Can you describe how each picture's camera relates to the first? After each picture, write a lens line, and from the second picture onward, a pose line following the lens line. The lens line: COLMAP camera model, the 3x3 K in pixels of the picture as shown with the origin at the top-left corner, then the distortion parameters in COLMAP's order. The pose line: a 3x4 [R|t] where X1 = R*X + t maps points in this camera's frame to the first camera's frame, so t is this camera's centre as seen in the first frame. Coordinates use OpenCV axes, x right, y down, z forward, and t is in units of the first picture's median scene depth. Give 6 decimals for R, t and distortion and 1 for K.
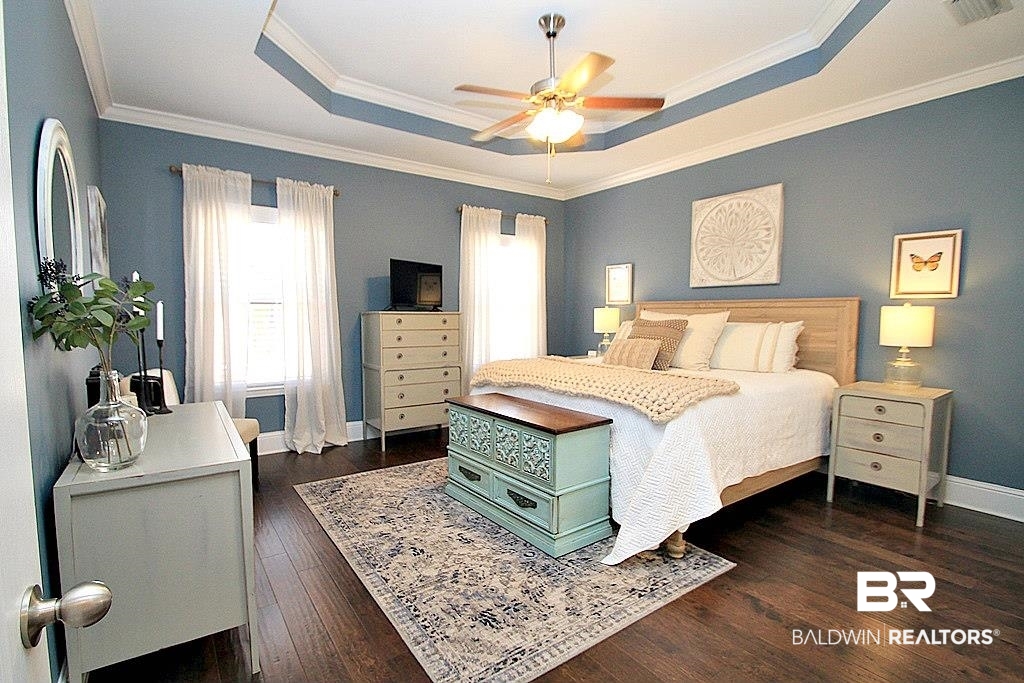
lens RADIAL K [[482.0, 0, 502.4], [0, 482.0, 344.0], [0, 0, 1]] dist [0.005978, -0.012133]
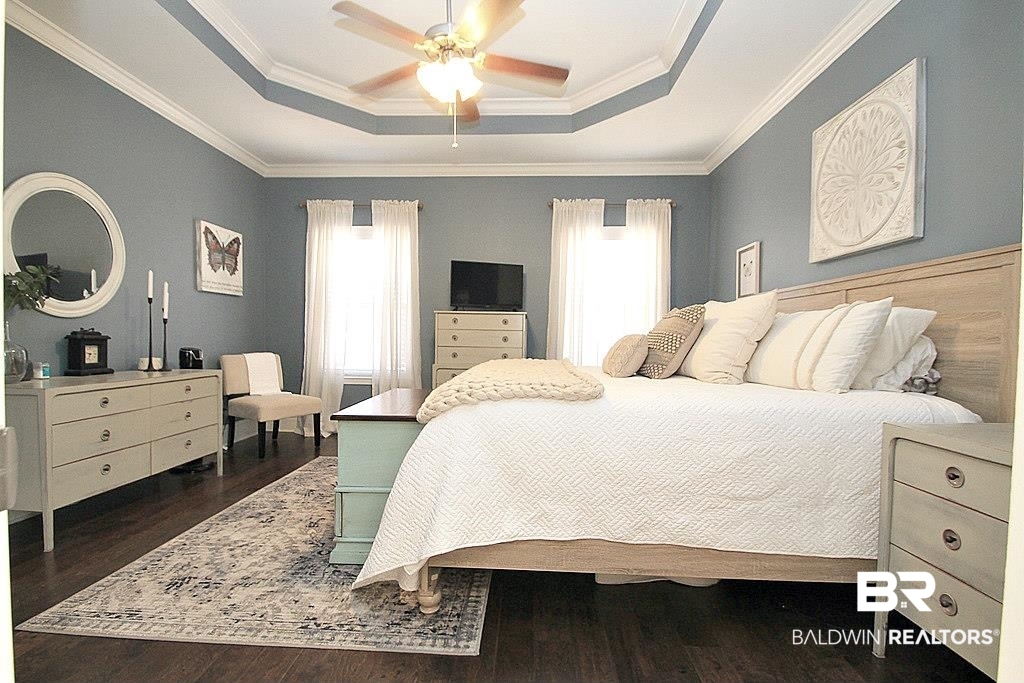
lens RADIAL K [[482.0, 0, 506.3], [0, 482.0, 345.3], [0, 0, 1]] dist [0.005978, -0.012133]
pose [[0.787404, 0.017343, -0.616193, 0.531895], [-0.050180, 0.998090, -0.036031, 0.038373], [0.614392, 0.059292, 0.786770, 0.288478]]
